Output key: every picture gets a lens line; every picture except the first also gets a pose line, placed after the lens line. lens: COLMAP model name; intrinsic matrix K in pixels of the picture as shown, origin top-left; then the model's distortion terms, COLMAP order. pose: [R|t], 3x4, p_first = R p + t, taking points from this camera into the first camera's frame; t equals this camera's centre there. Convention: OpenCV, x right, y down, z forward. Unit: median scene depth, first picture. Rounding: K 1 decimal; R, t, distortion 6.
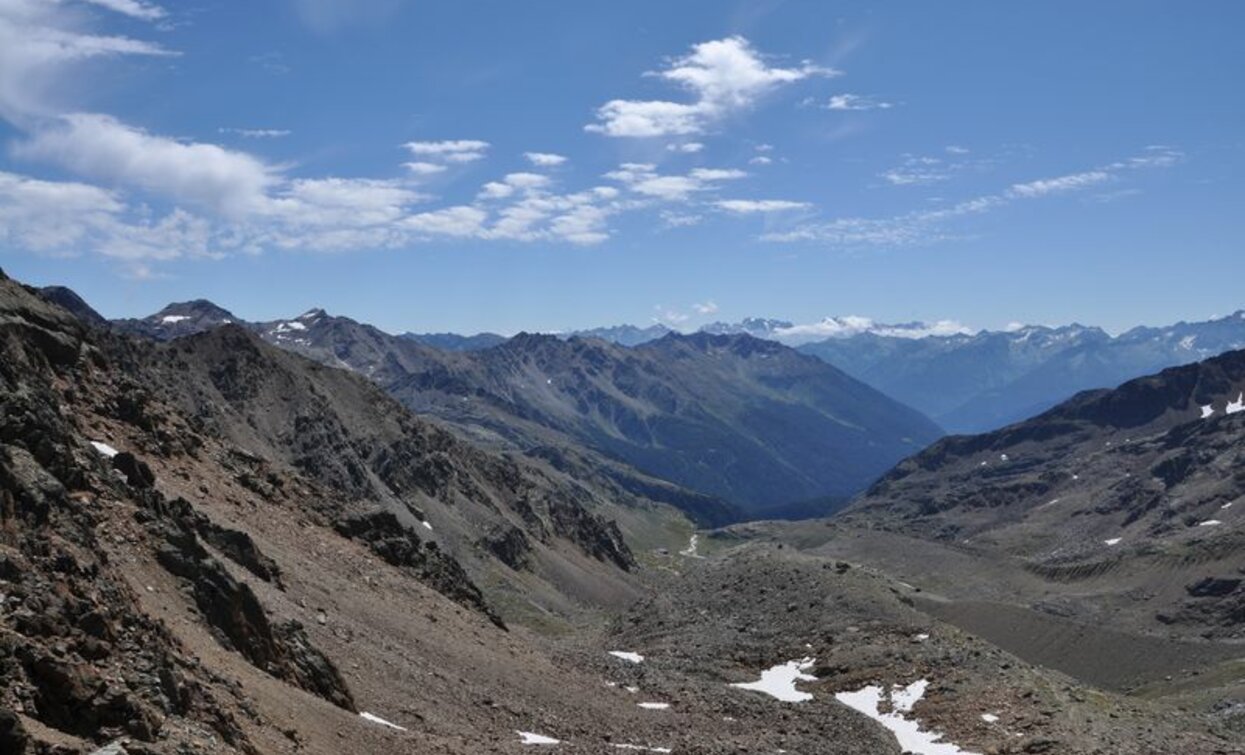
lens RADIAL K [[1006.2, 0, 622.5], [0, 1006.2, 377.5], [0, 0, 1]] dist [-0.154406, 0.140032]
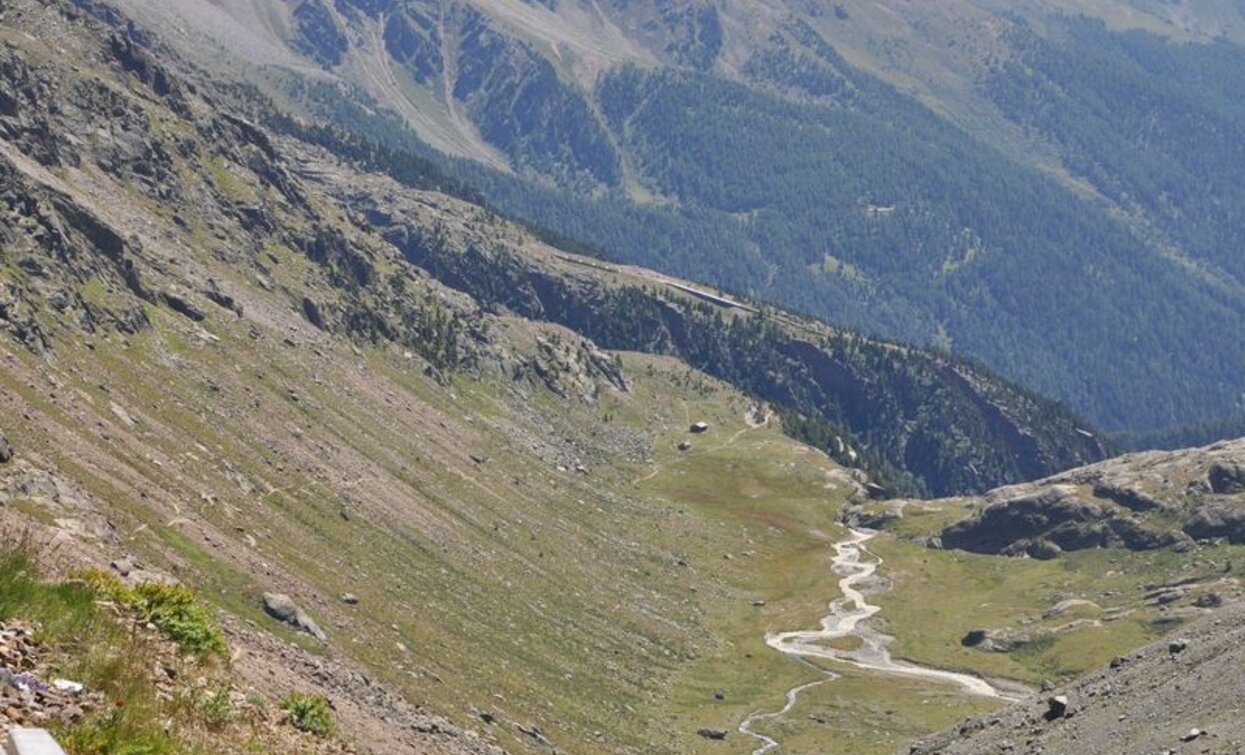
lens RADIAL K [[3245.6, 0, 623.1], [0, 3245.6, 407.3], [0, 0, 1]] dist [0.728493, -0.011850]
pose [[0.999526, -0.021085, 0.022411, 0.011788], [0.018818, 0.995111, 0.096955, 0.042001], [-0.024346, -0.096488, 0.995036, 0.236504]]
